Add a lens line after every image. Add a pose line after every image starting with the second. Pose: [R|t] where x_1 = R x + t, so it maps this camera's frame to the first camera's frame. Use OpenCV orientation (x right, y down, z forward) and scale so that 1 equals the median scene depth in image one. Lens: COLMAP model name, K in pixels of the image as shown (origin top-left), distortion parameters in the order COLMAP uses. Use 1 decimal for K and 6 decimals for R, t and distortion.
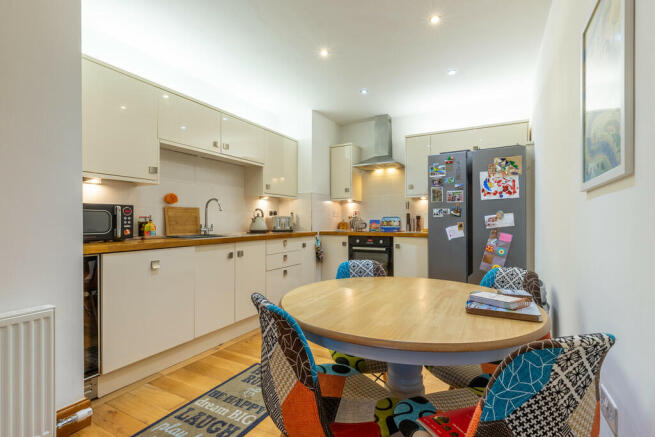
lens RADIAL K [[365.2, 0, 327.5], [0, 365.2, 218.5], [0, 0, 1]] dist [0.000632, 0.000025]
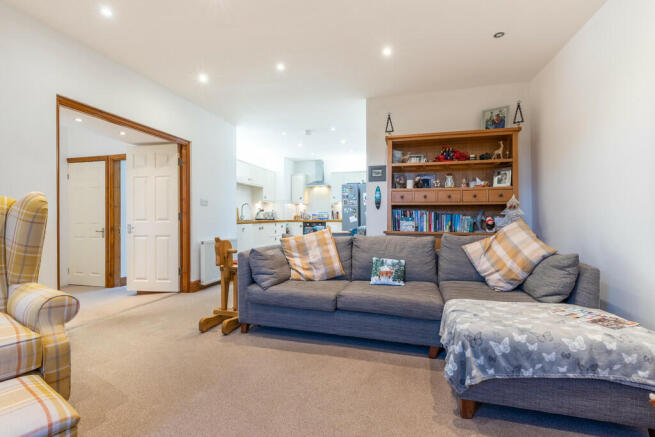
lens RADIAL K [[365.2, 0, 327.5], [0, 365.2, 218.5], [0, 0, 1]] dist [0.000632, 0.000025]
pose [[0.974539, -0.001800, 0.224212, -0.255539], [0.000262, 0.999976, 0.006887, 0.015452], [-0.224219, -0.006653, 0.974516, -0.952408]]
